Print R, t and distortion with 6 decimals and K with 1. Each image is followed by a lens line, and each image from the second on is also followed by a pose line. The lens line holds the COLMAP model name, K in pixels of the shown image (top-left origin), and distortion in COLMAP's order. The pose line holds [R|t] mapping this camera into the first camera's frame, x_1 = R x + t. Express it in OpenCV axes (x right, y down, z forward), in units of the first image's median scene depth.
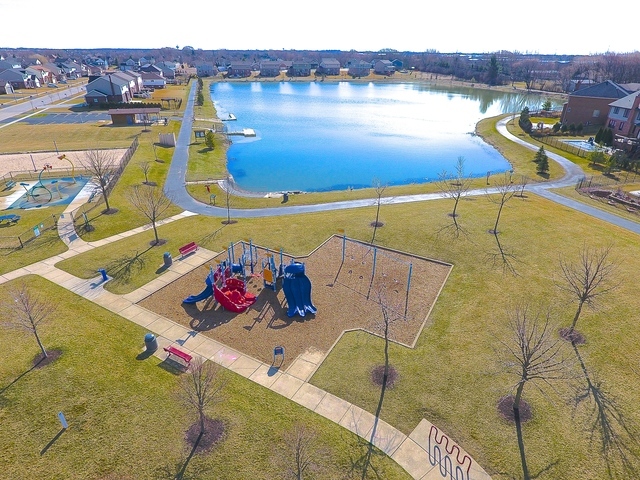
lens RADIAL K [[374.2, 0, 324.7], [0, 374.2, 245.2], [0, 0, 1]] dist [-0.004011, -0.000677]
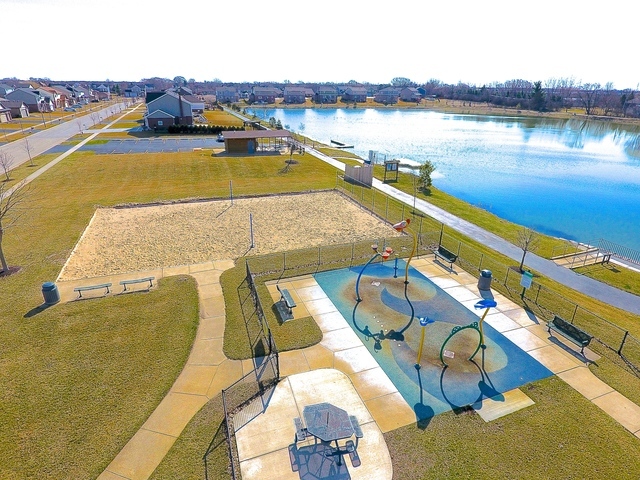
lens RADIAL K [[374.2, 0, 324.7], [0, 374.2, 245.2], [0, 0, 1]] dist [-0.004011, -0.000677]
pose [[0.997657, -0.023418, 0.064281, -0.161138], [0.028154, 0.996877, -0.073786, -0.036895], [-0.062352, 0.075423, 0.995200, 0.117866]]
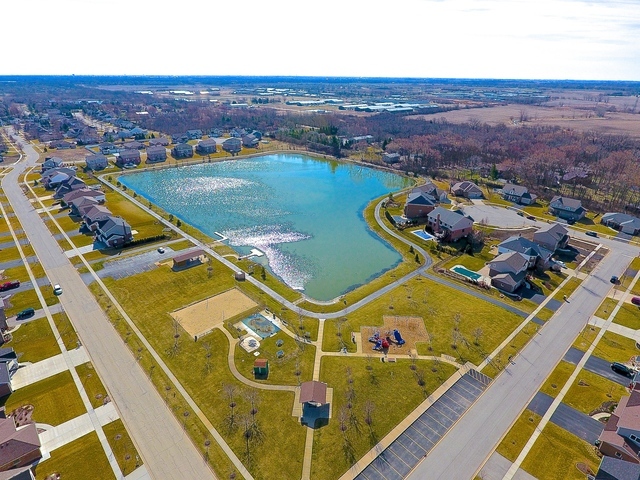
lens RADIAL K [[374.2, 0, 324.7], [0, 374.2, 245.2], [0, 0, 1]] dist [-0.004011, -0.000677]
pose [[0.894408, -0.190530, 0.404639, -0.233504], [0.208142, 0.978099, 0.000479, -0.105466], [-0.395868, 0.083794, 0.914476, -0.252859]]
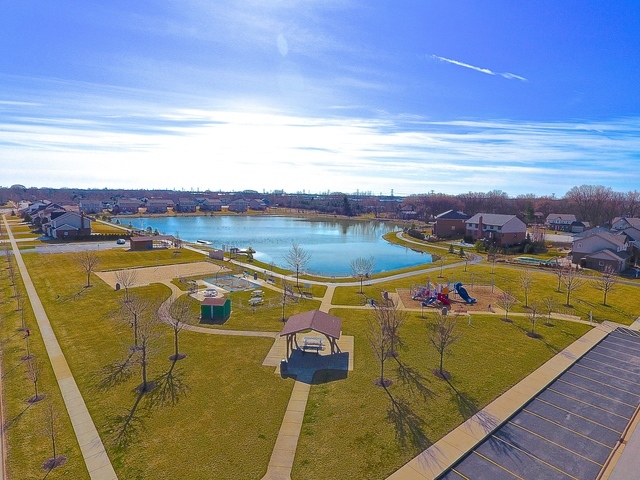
lens RADIAL K [[374.2, 0, 324.7], [0, 374.2, 245.2], [0, 0, 1]] dist [-0.004011, -0.000677]
pose [[0.906436, -0.049751, 0.419403, -0.190946], [0.185534, 0.938994, -0.289598, 0.037540], [-0.379410, 0.340315, 0.860368, -0.076662]]
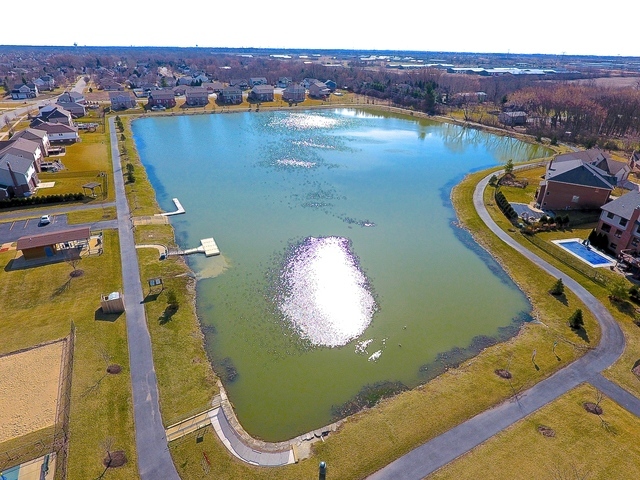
lens RADIAL K [[374.2, 0, 324.7], [0, 374.2, 245.2], [0, 0, 1]] dist [-0.004011, -0.000677]
pose [[0.980617, -0.089235, 0.174436, -0.037848], [0.087483, 0.996008, 0.017723, -0.115428], [-0.175321, -0.002120, 0.984509, 0.056040]]
